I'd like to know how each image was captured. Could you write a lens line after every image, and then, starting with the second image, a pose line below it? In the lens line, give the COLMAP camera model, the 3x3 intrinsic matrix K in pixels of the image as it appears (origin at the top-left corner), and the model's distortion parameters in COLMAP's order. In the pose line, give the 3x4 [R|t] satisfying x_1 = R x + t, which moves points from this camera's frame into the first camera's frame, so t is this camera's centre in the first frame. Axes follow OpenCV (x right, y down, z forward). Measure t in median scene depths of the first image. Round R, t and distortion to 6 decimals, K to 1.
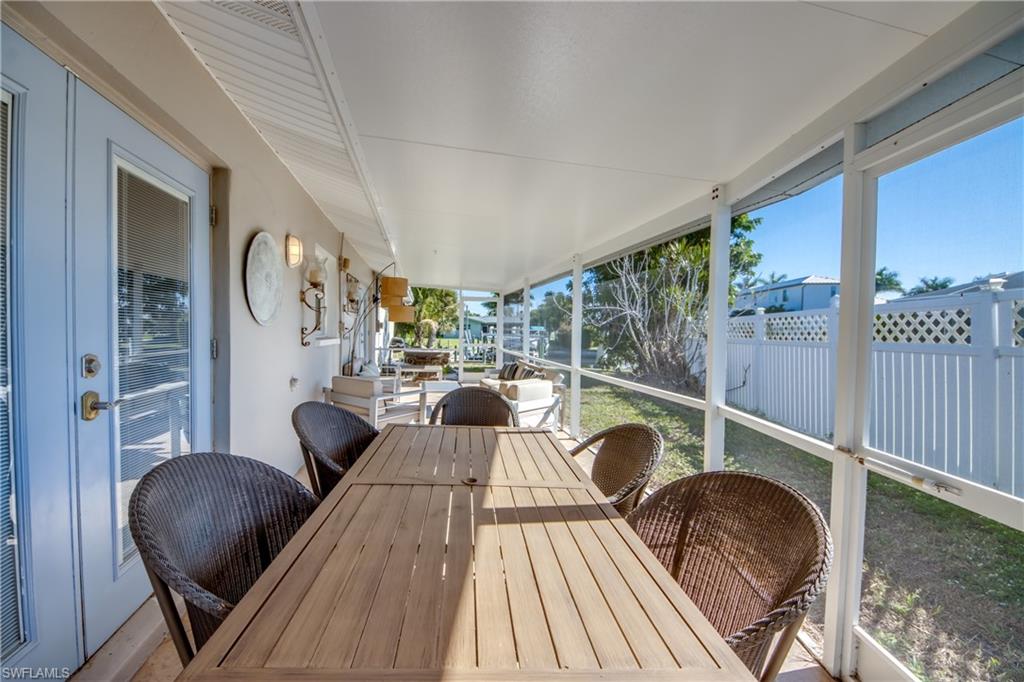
lens RADIAL K [[391.4, 0, 498.6], [0, 391.4, 341.4], [0, 0, 1]] dist [-0.001093, -0.000283]
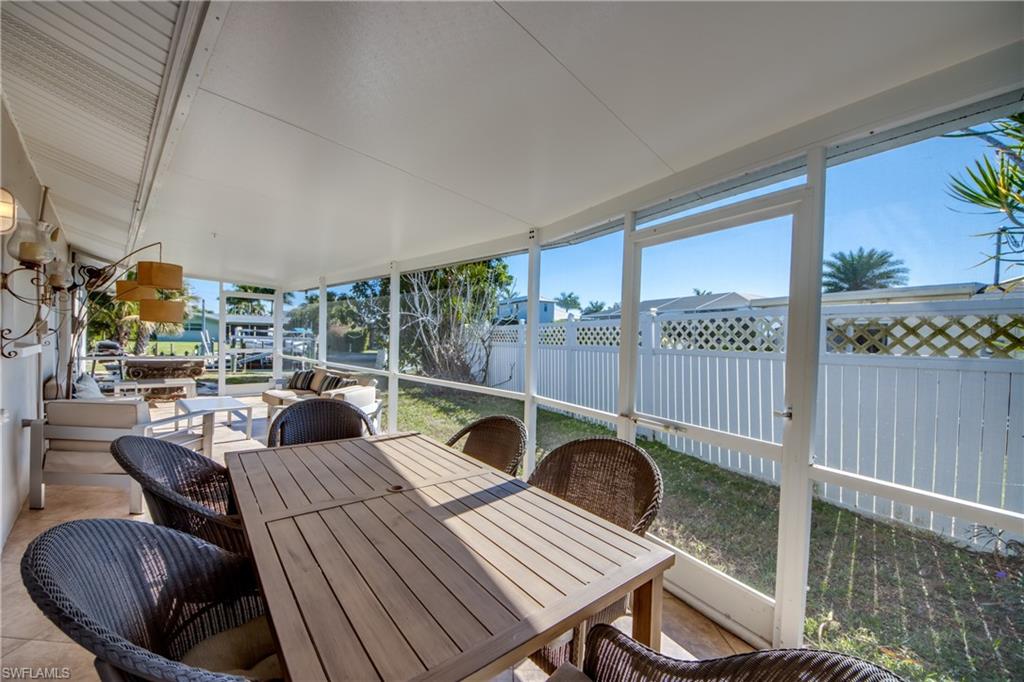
lens RADIAL K [[391.4, 0, 498.6], [0, 391.4, 341.4], [0, 0, 1]] dist [-0.001093, -0.000283]
pose [[0.802753, -0.000482, 0.596311, -0.150324], [0.003452, 0.999987, -0.003840, -0.006711], [-0.596301, 0.005141, 0.802744, 0.006950]]
